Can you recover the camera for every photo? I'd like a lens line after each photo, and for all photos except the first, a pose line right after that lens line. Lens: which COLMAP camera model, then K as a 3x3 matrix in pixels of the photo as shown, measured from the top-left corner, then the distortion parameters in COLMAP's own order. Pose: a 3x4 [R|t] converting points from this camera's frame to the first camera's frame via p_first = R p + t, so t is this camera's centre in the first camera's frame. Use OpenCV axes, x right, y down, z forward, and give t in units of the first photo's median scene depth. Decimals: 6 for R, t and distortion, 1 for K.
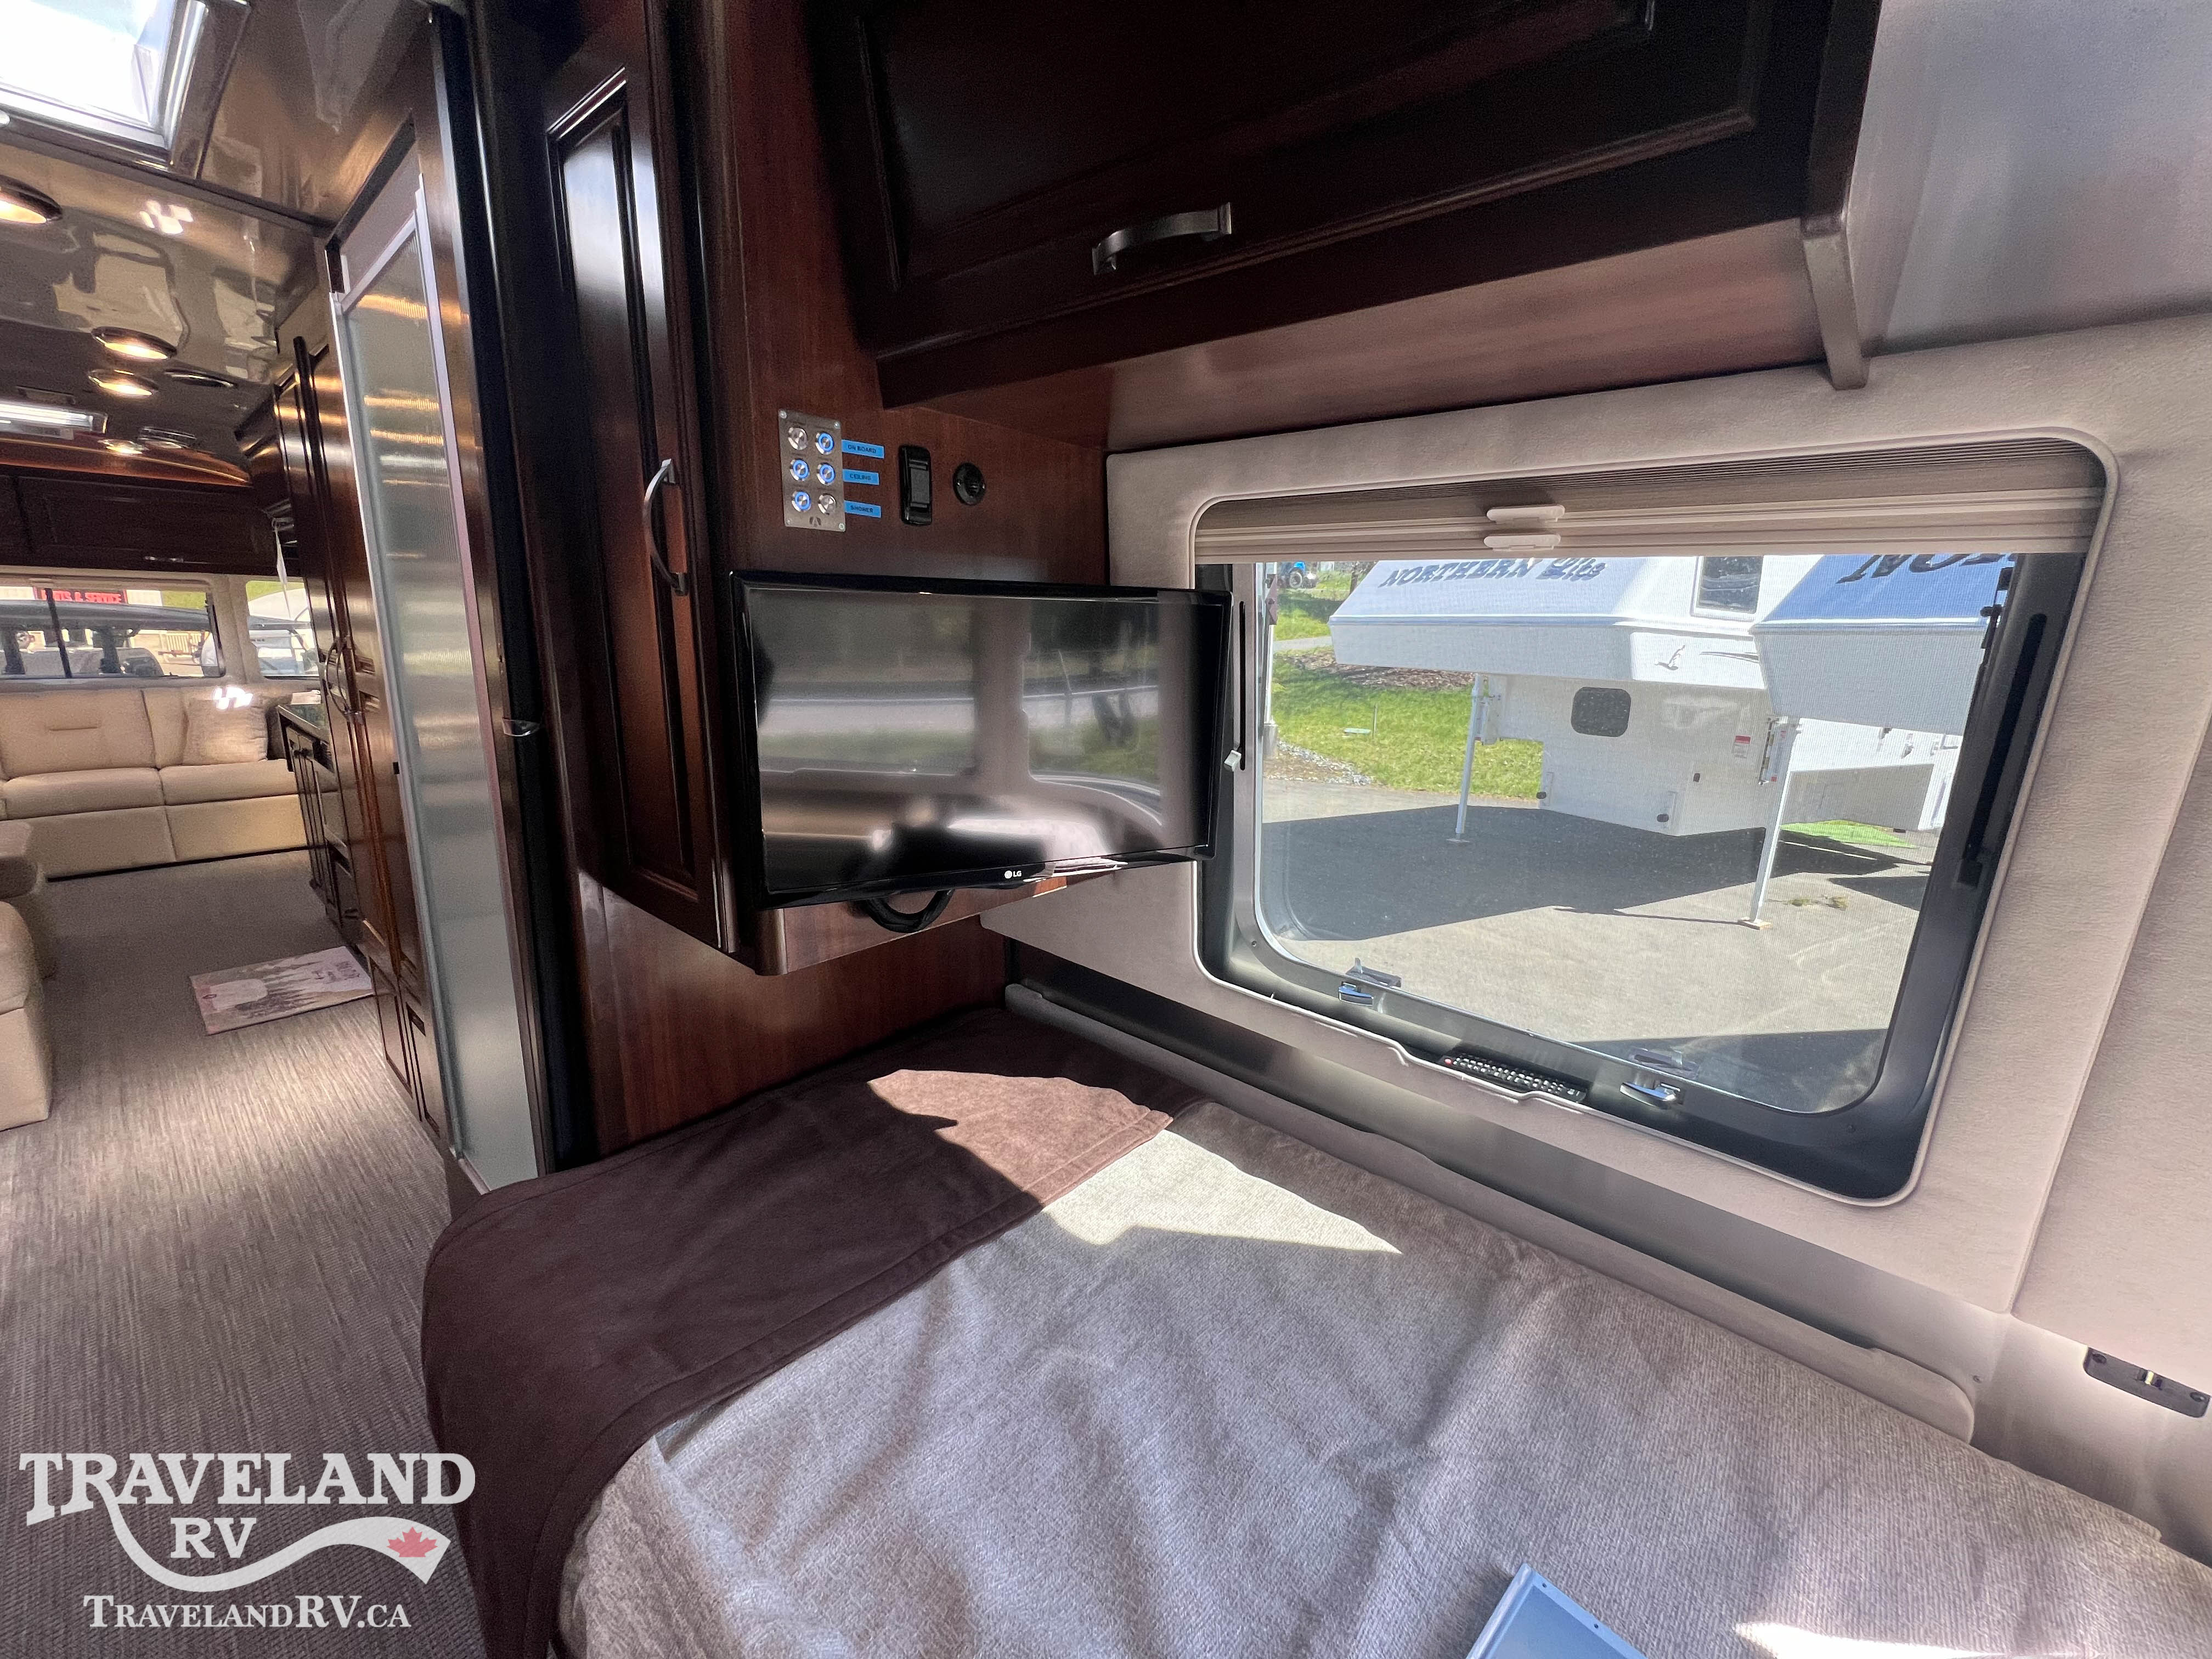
lens RADIAL K [[886.9, 0, 1101.0], [0, 886.9, 828.7], [0, 0, 1]] dist [-0.001778, 0.000757]
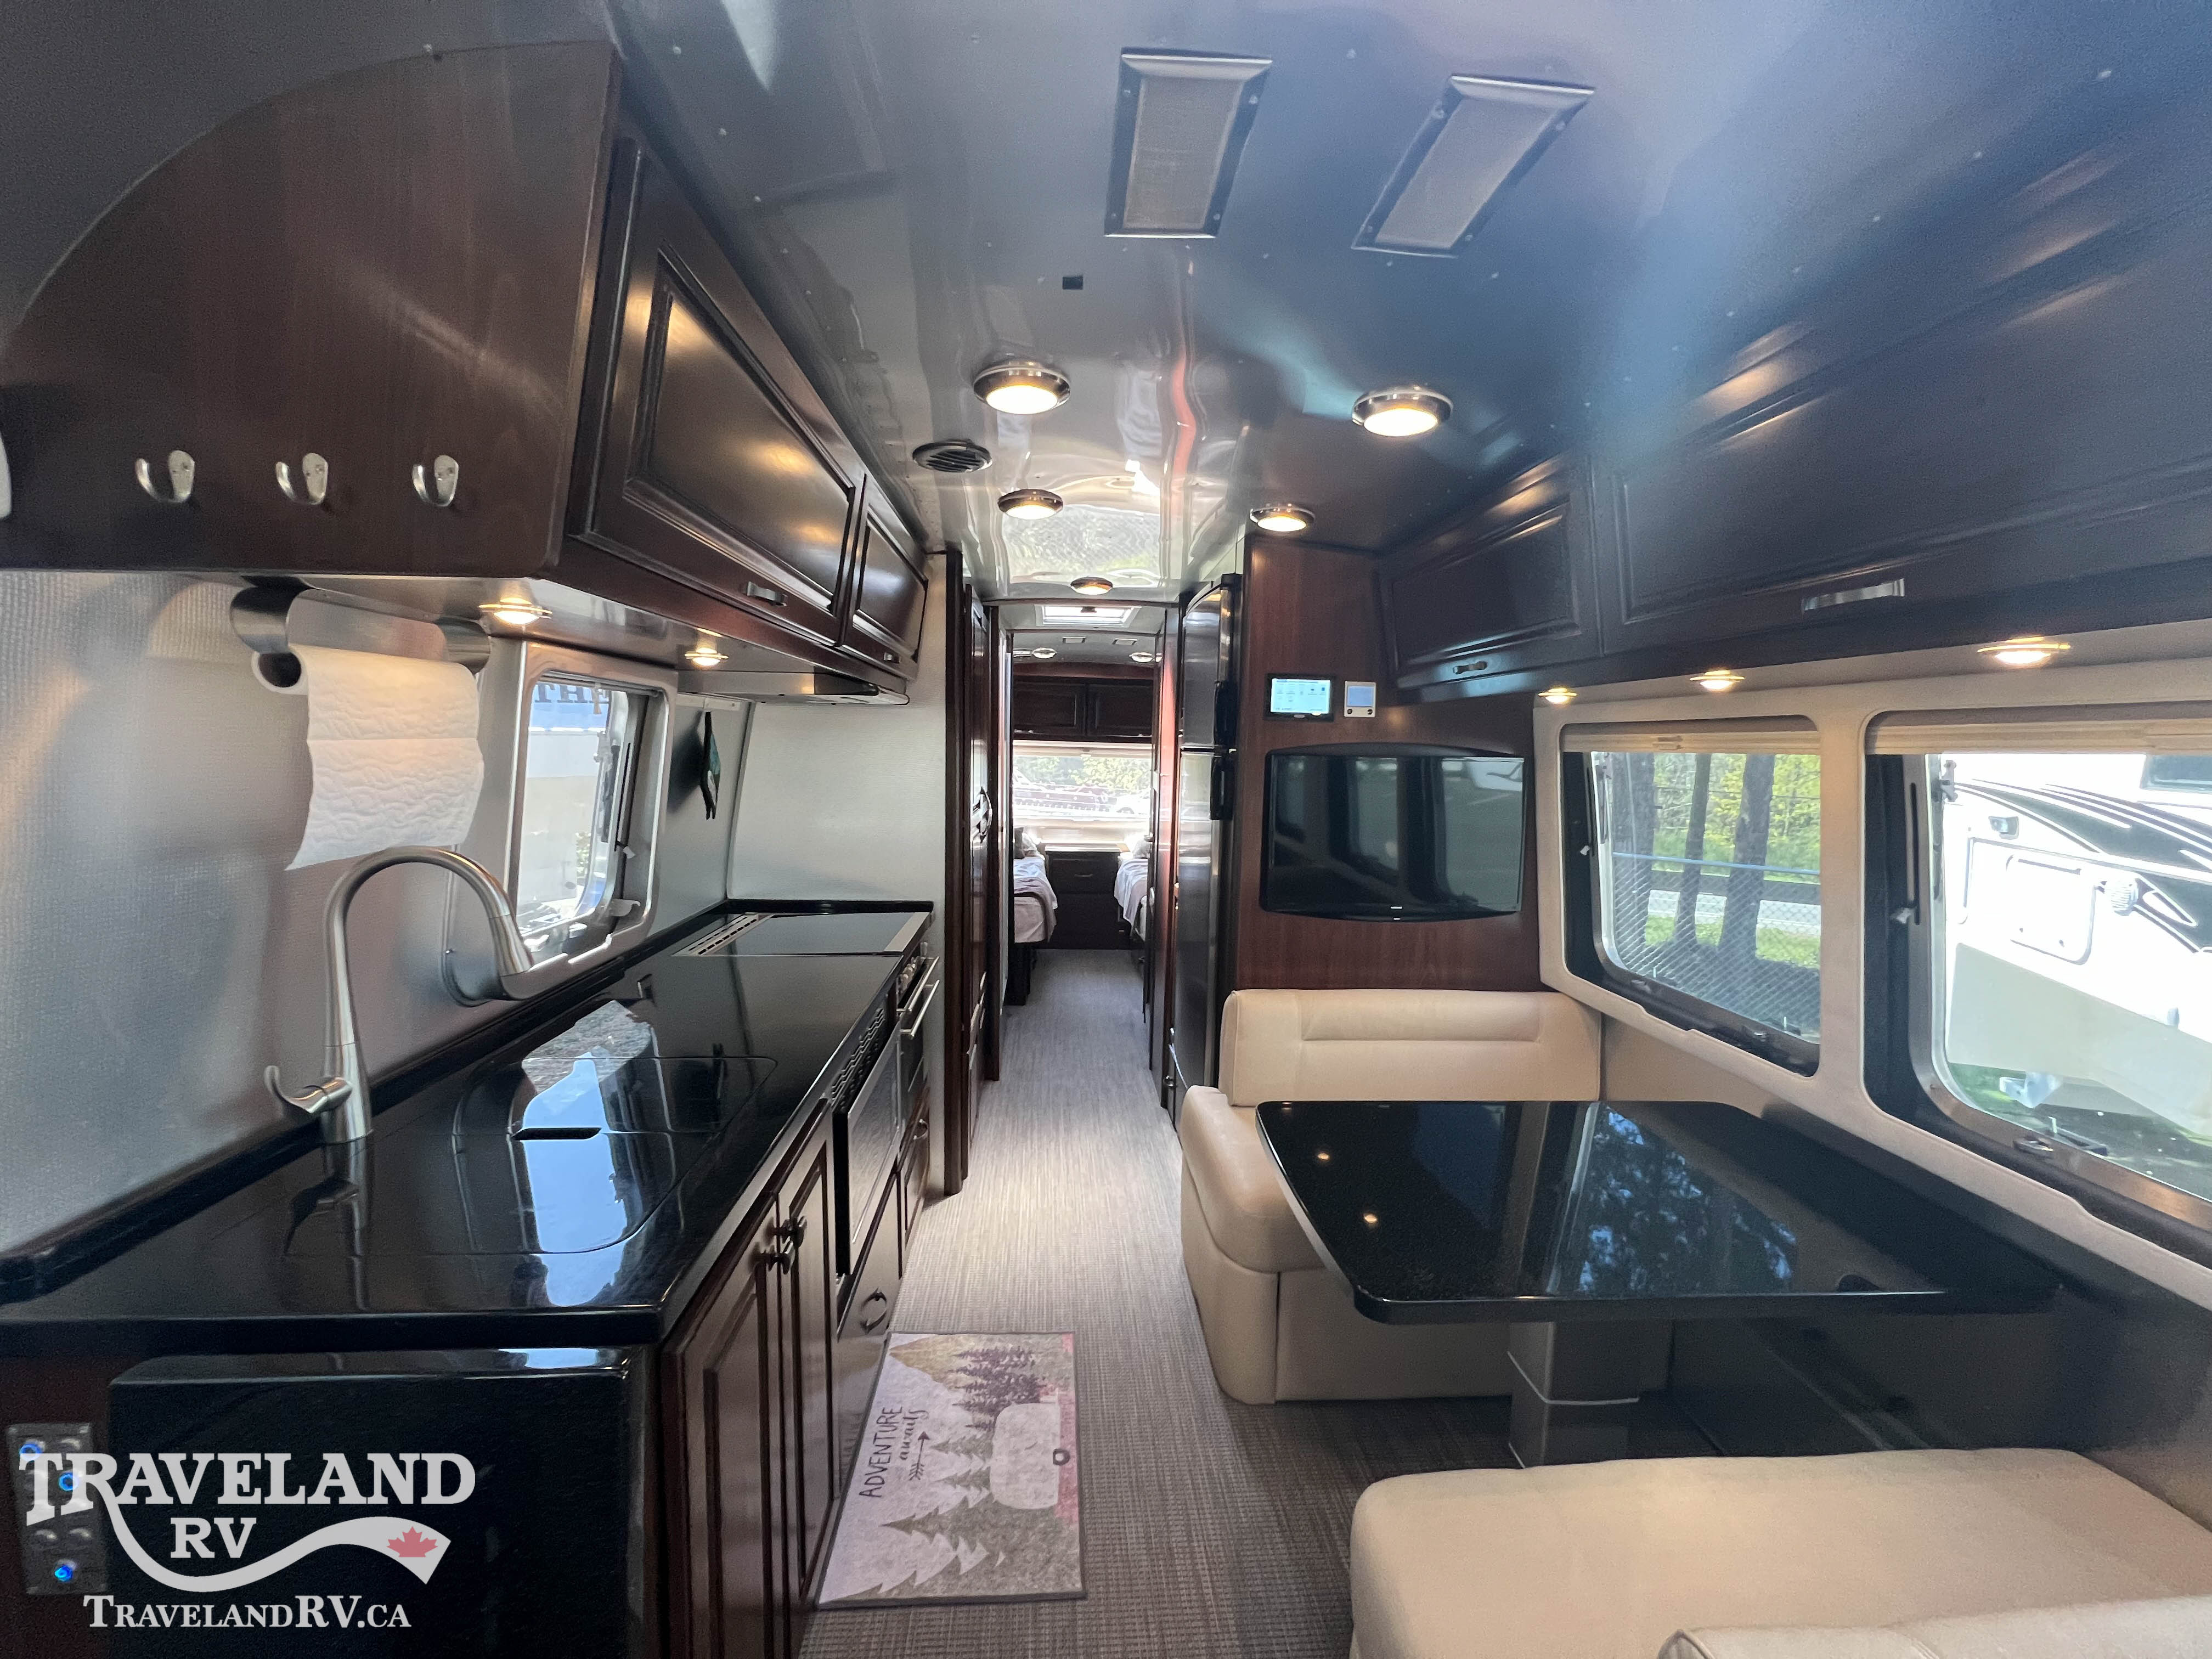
lens RADIAL K [[886.9, 0, 1097.2], [0, 886.9, 841.6], [0, 0, 1]] dist [-0.001778, 0.000757]
pose [[-0.703876, -0.104155, 0.702645, -1.288160], [0.127888, 0.954445, 0.269592, -0.323042], [-0.698715, 0.279619, -0.658491, 1.163826]]
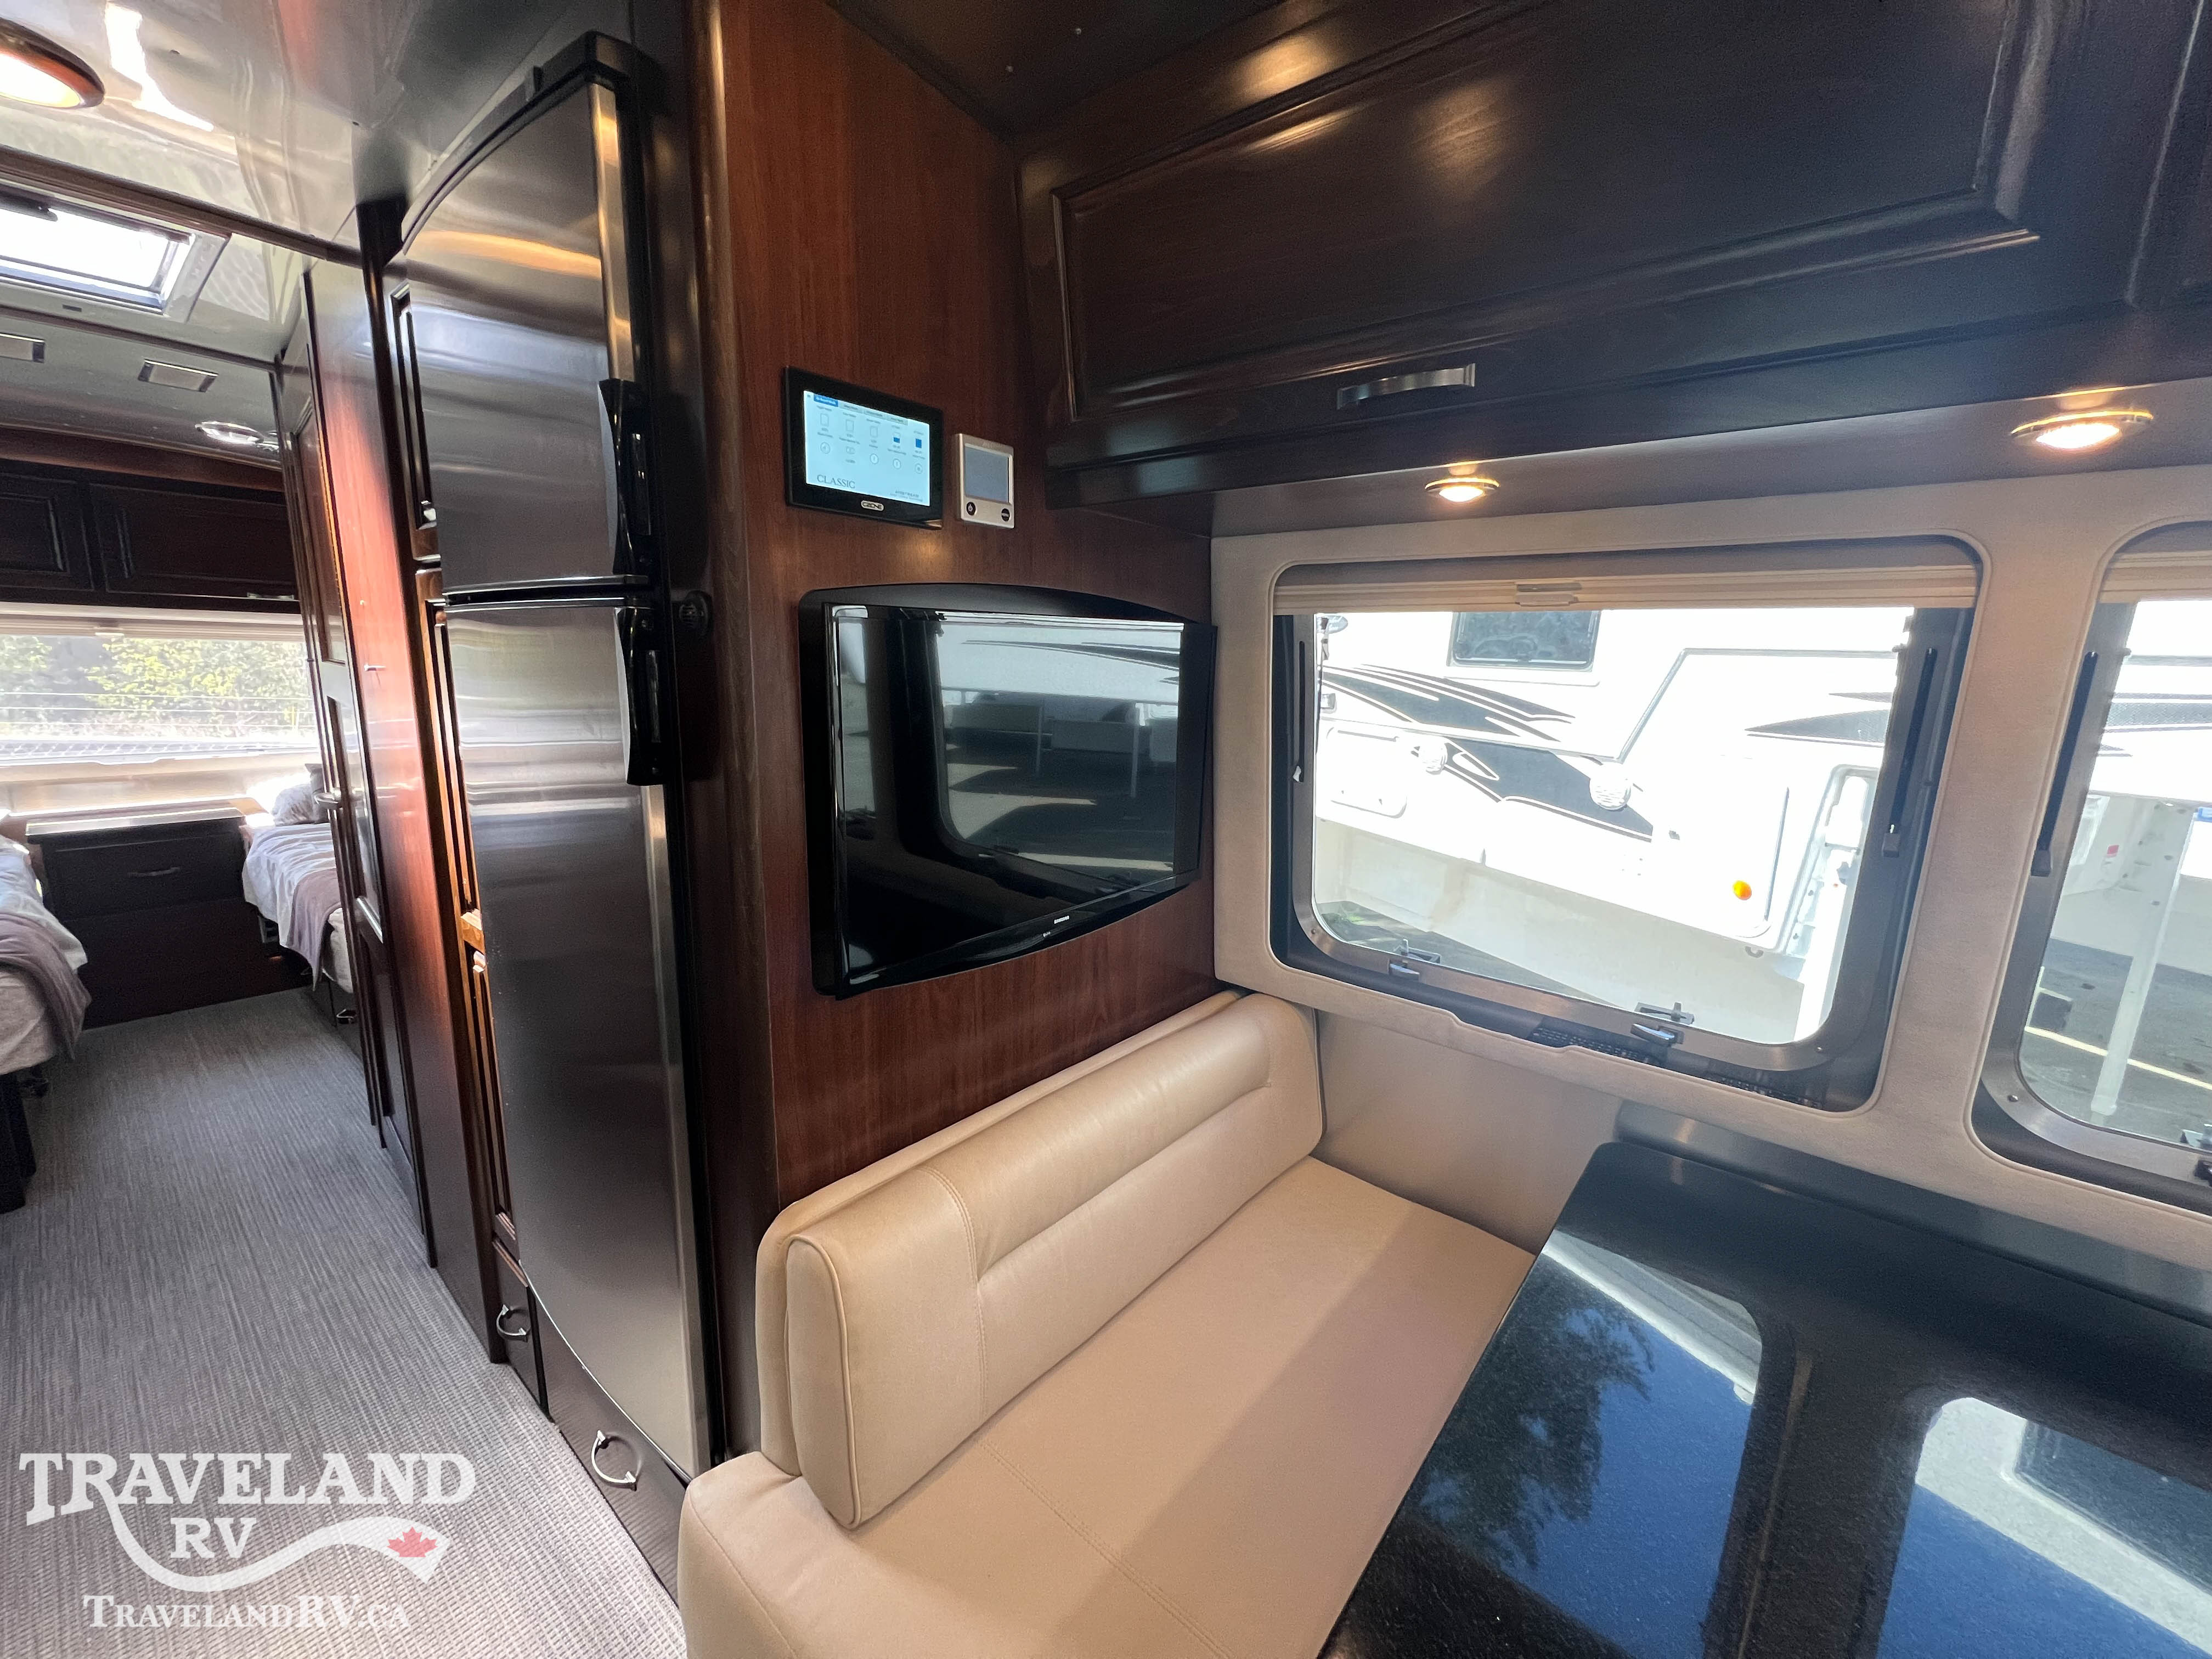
lens RADIAL K [[886.9, 0, 1108.2], [0, 886.9, 825.2], [0, 0, 1]] dist [-0.001778, 0.000757]
pose [[-0.998836, -0.032156, -0.035961, -1.208670], [-0.043907, 0.914787, 0.401543, -0.300516], [0.019984, 0.402654, -0.915134, 1.088759]]
